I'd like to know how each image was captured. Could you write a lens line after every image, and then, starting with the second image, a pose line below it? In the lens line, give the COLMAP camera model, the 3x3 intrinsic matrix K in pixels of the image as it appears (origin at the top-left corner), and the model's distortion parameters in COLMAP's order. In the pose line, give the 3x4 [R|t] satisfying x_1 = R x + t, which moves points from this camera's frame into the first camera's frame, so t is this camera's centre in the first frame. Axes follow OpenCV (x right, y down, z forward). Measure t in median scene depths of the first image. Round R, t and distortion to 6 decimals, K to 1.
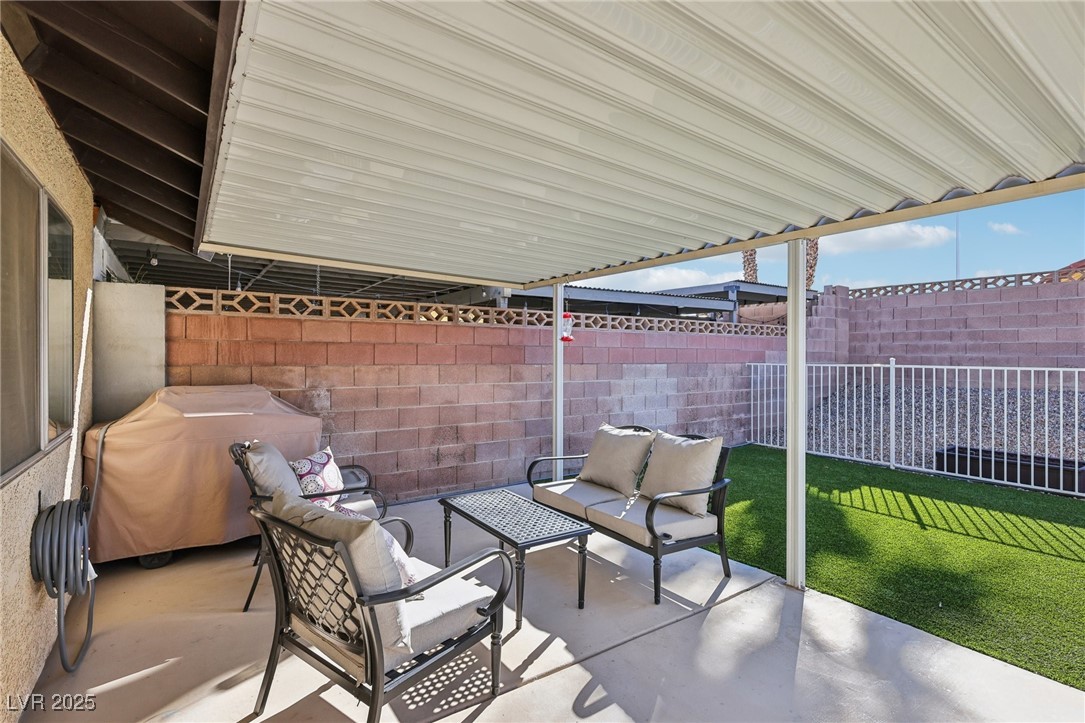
lens RADIAL K [[515.6, 0, 549.6], [0, 515.6, 351.9], [0, 0, 1]] dist [-0.003403, 0.002091]
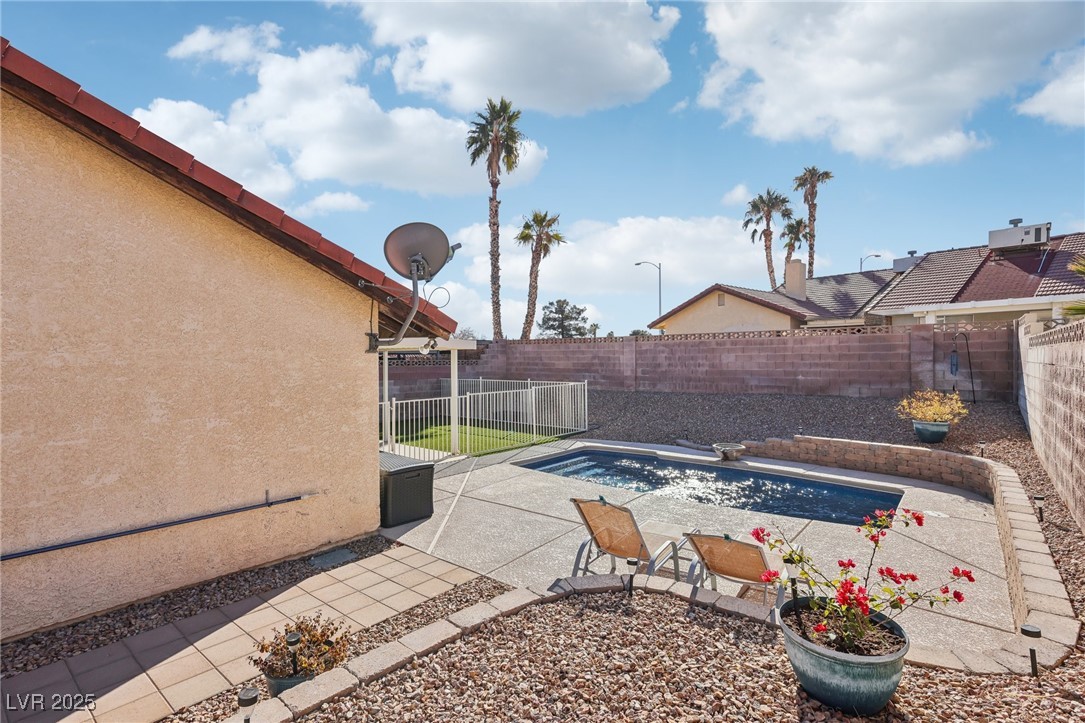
lens RADIAL K [[515.6, 0, 536.9], [0, 515.6, 351.6], [0, 0, 1]] dist [-0.003403, 0.002091]
pose [[0.966955, -0.001812, 0.254940, 0.219542], [0.006409, 0.999831, -0.017202, -0.048309], [-0.254866, 0.018267, 0.966804, -1.187329]]
